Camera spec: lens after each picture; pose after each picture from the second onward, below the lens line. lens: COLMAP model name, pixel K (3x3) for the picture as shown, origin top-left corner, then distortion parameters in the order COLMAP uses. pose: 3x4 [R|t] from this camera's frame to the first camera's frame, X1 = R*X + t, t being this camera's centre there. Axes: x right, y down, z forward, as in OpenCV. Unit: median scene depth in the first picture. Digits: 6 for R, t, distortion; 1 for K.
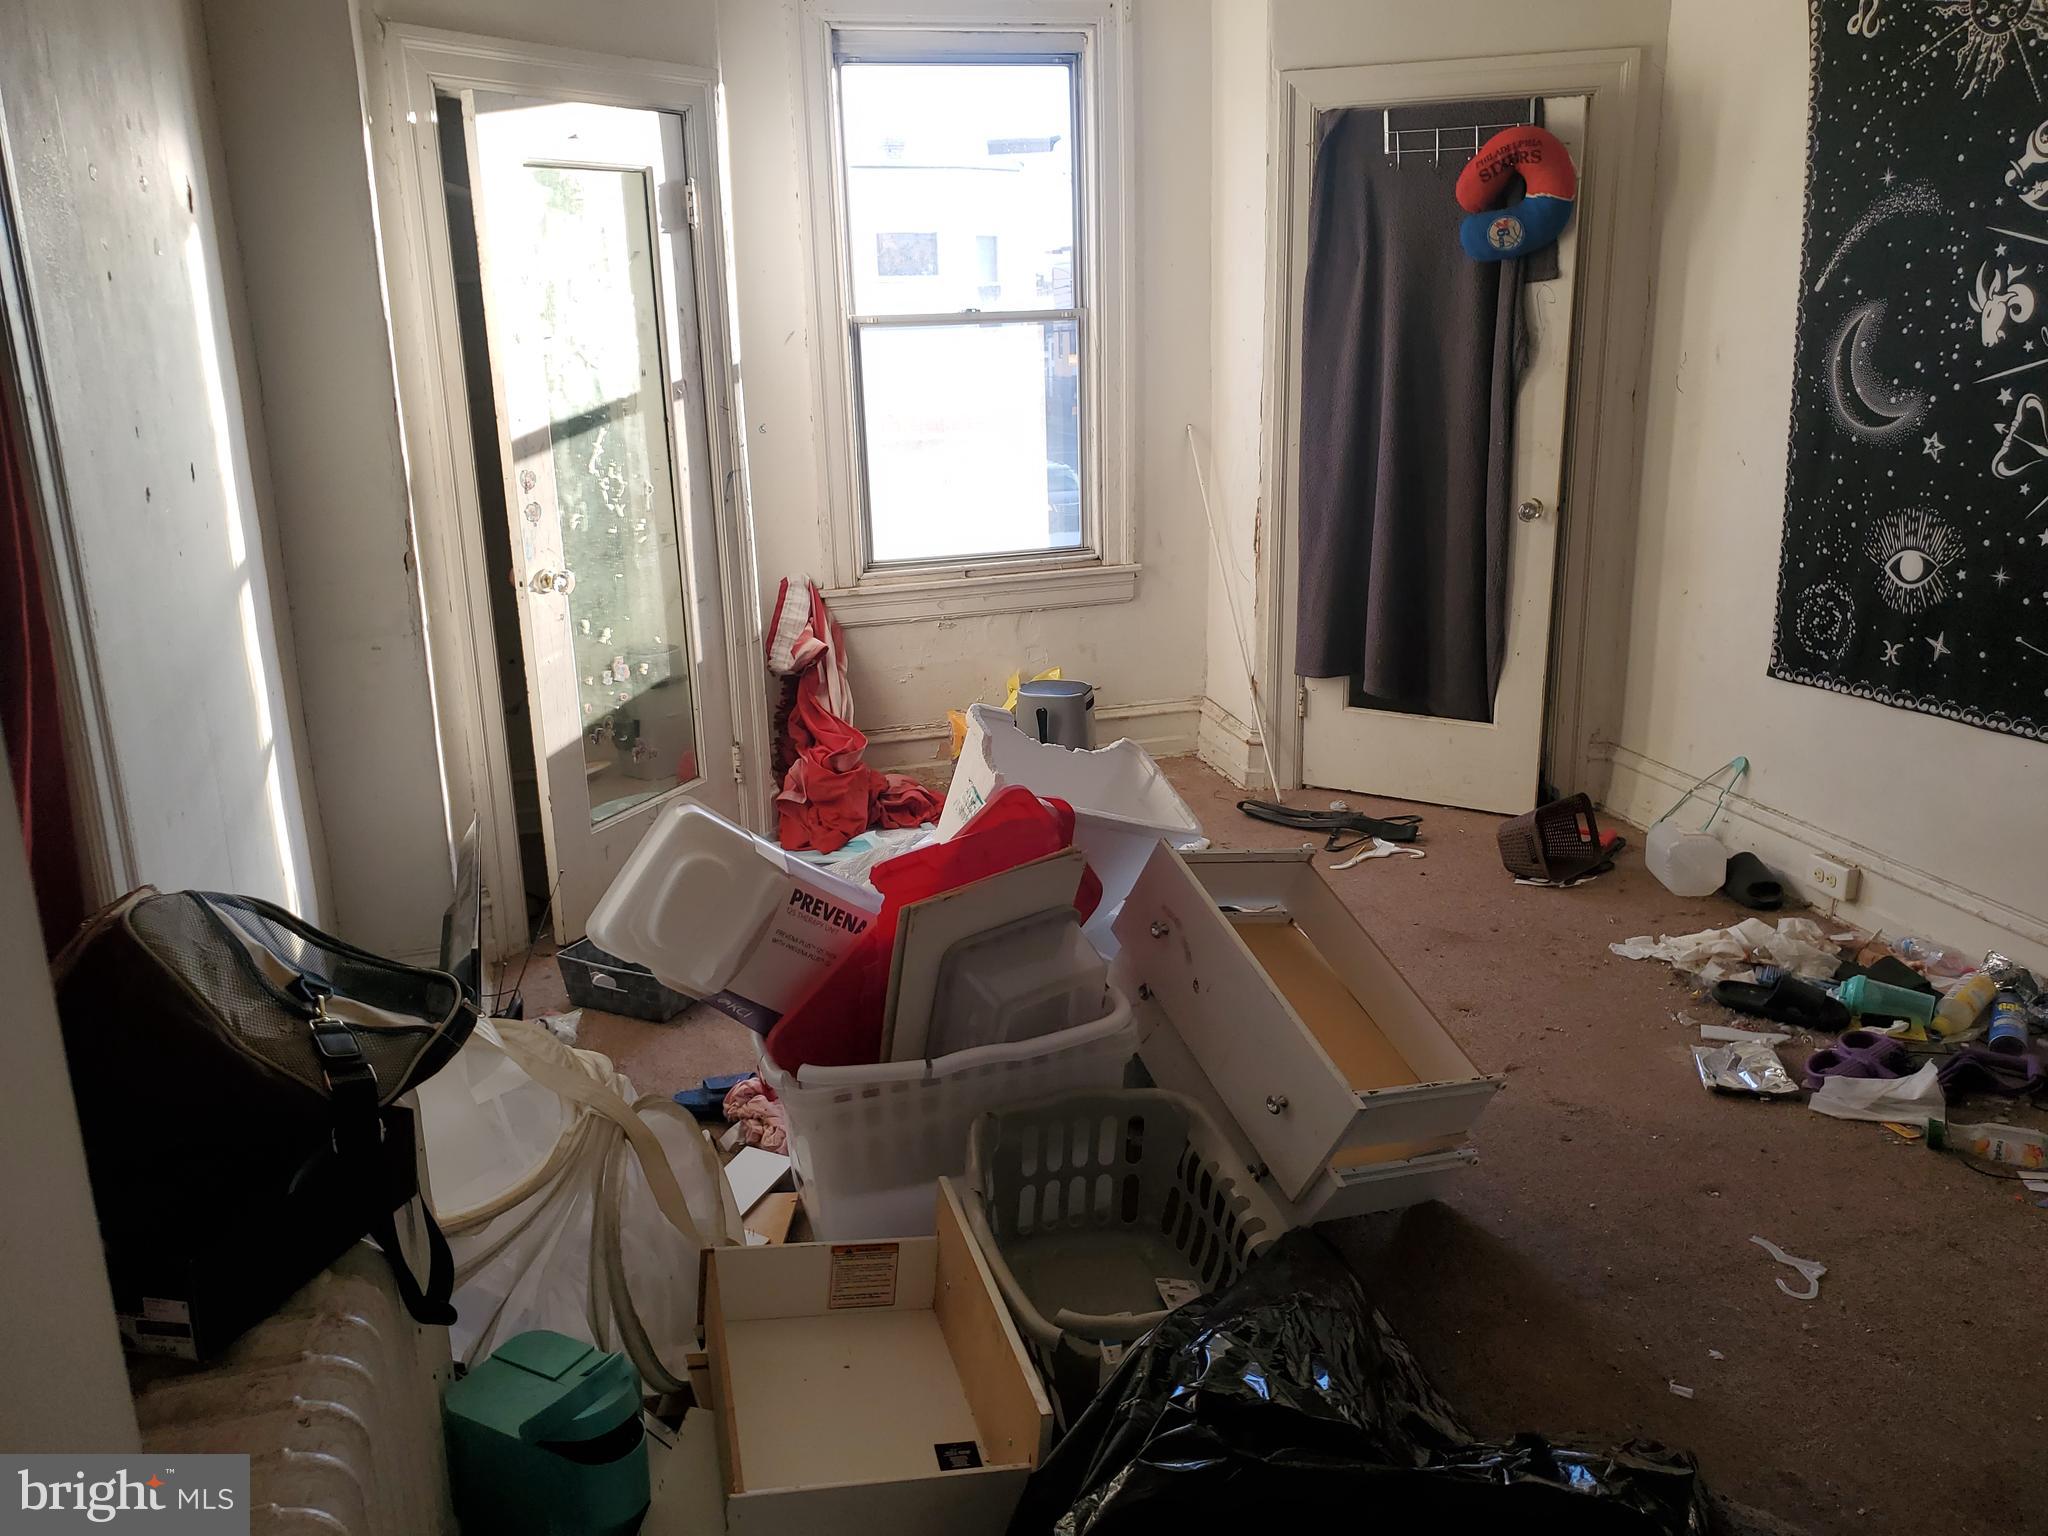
lens RADIAL K [[1561.6, 0, 1025.3], [0, 1561.6, 728.4], [0, 0, 1]] dist [0.107077, -0.240004]
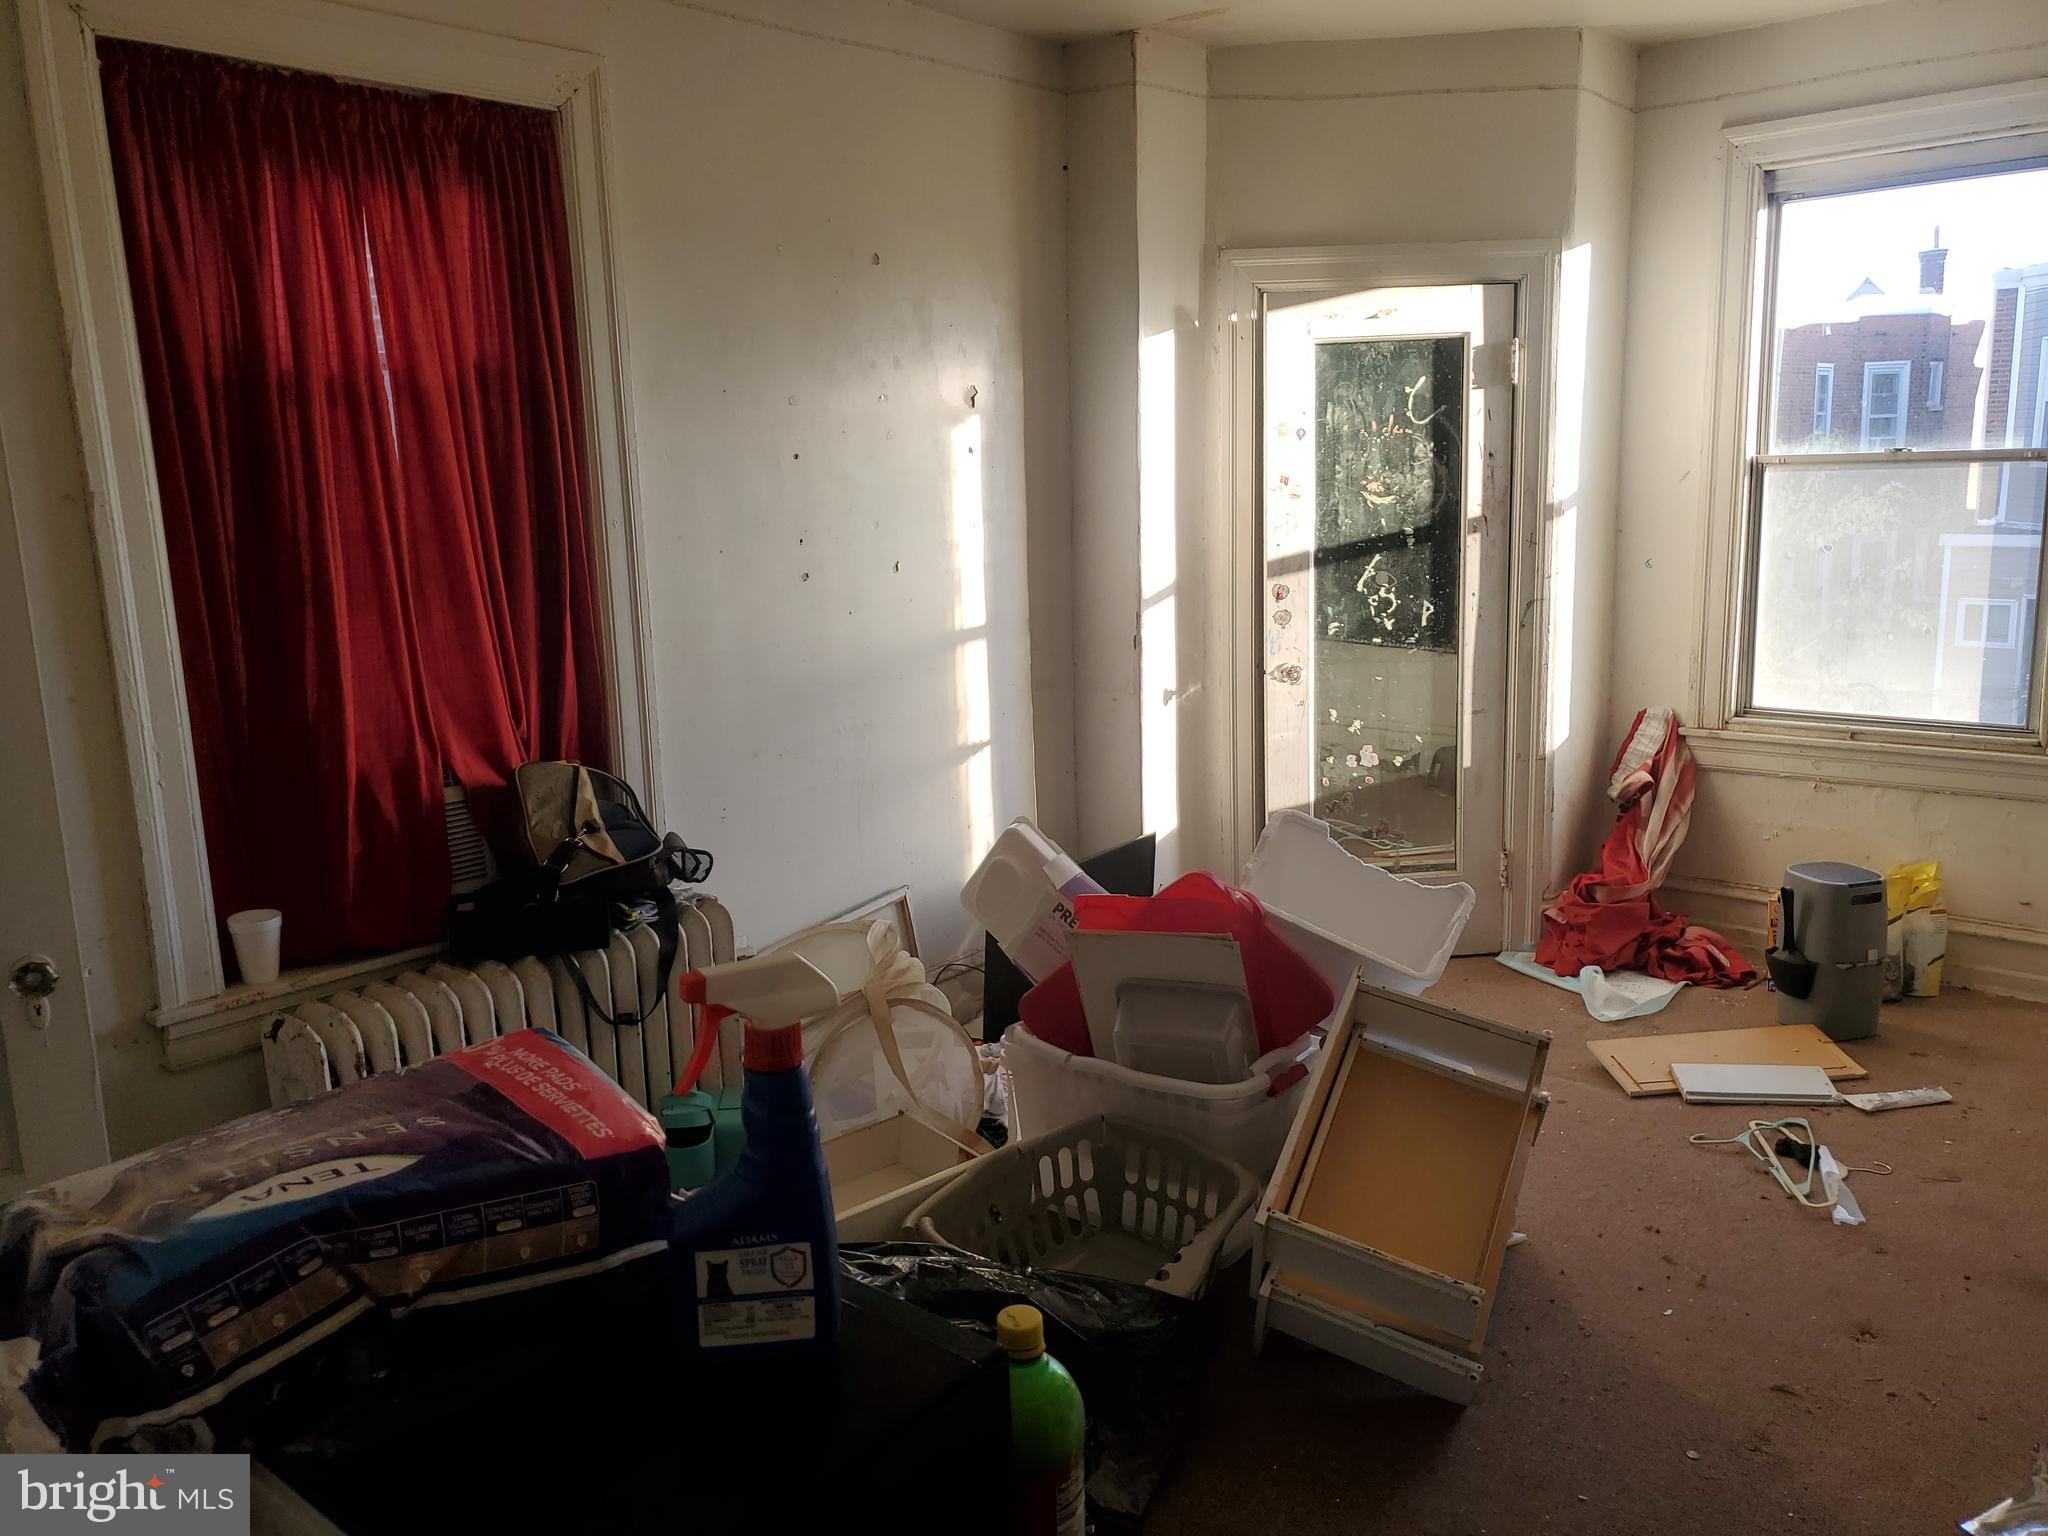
lens RADIAL K [[1582.8, 0, 1025.9], [0, 1582.8, 765.6], [0, 0, 1]] dist [-0.003253, -0.002666]
pose [[0.522643, 0.174606, -0.834480, 0.514896], [-0.202312, 0.976245, 0.077558, -0.061365], [0.828200, 0.128291, 0.545552, 0.123309]]
